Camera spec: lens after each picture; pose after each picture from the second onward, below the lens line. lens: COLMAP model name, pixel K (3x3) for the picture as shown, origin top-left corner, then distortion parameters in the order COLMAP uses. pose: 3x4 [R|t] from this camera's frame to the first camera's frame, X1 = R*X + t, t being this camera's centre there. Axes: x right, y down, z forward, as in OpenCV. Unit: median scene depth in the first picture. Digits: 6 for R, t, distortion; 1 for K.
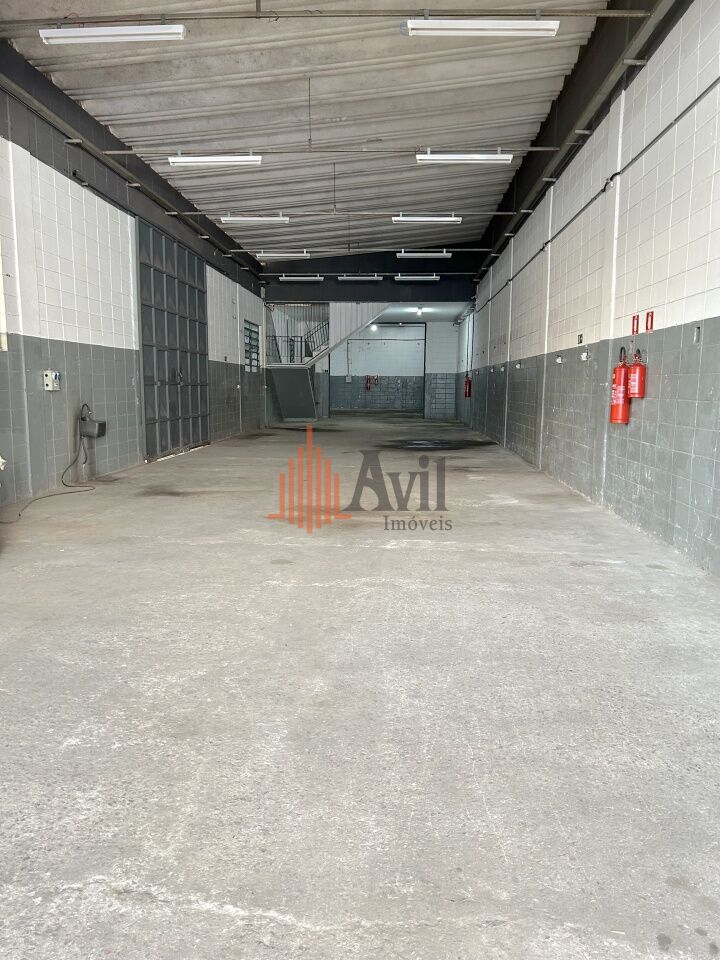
lens RADIAL K [[716.2, 0, 360.0], [0, 716.2, 480.0], [0, 0, 1]] dist [0.043265, -0.062779]
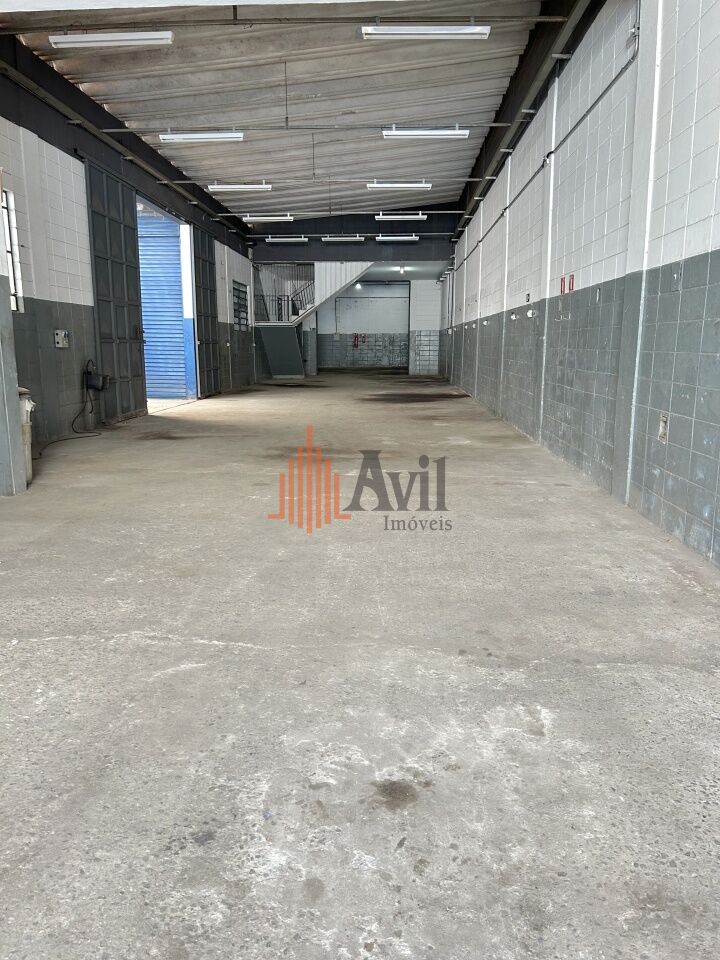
lens RADIAL K [[745.1, 0, 360.0], [0, 745.1, 480.0], [0, 0, 1]] dist [0.048448, -0.063969]
pose [[0.999966, -0.008183, -0.000990, 0.039836], [0.008221, 0.998808, 0.048112, 0.029462], [0.000596, -0.048119, 0.998841, -0.179583]]
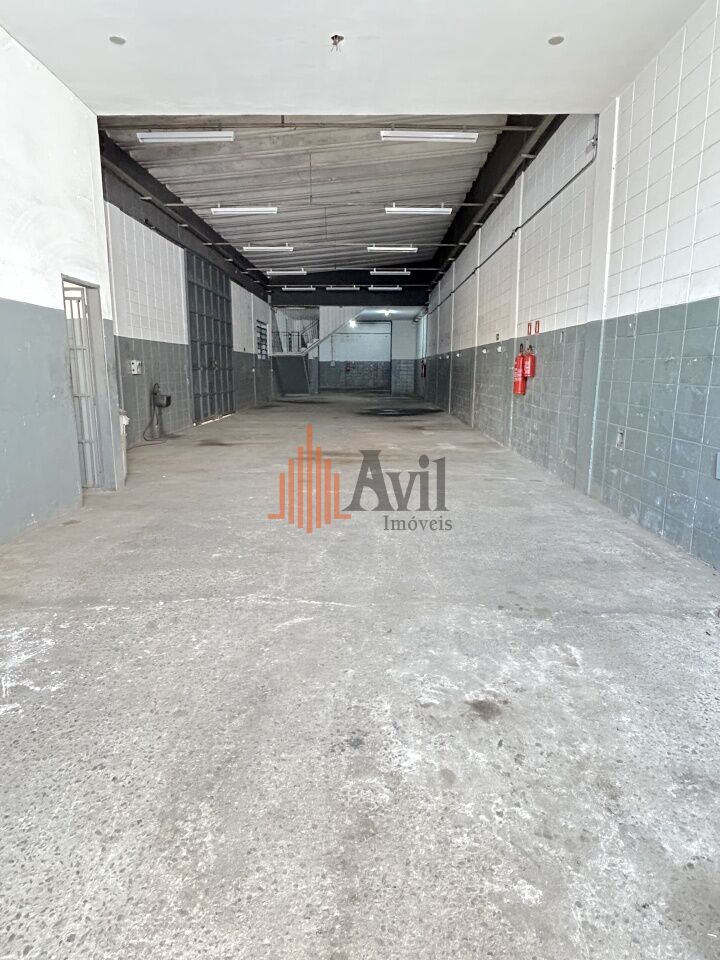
lens RADIAL K [[589.0, 0, 360.9], [0, 589.0, 478.1], [0, 0, 1]] dist [-0.008678, -0.003226]
pose [[0.999129, -0.011581, 0.040098, -0.024039], [0.009448, 0.998550, 0.052992, 0.025050], [-0.040654, -0.052567, 0.997790, -0.197702]]
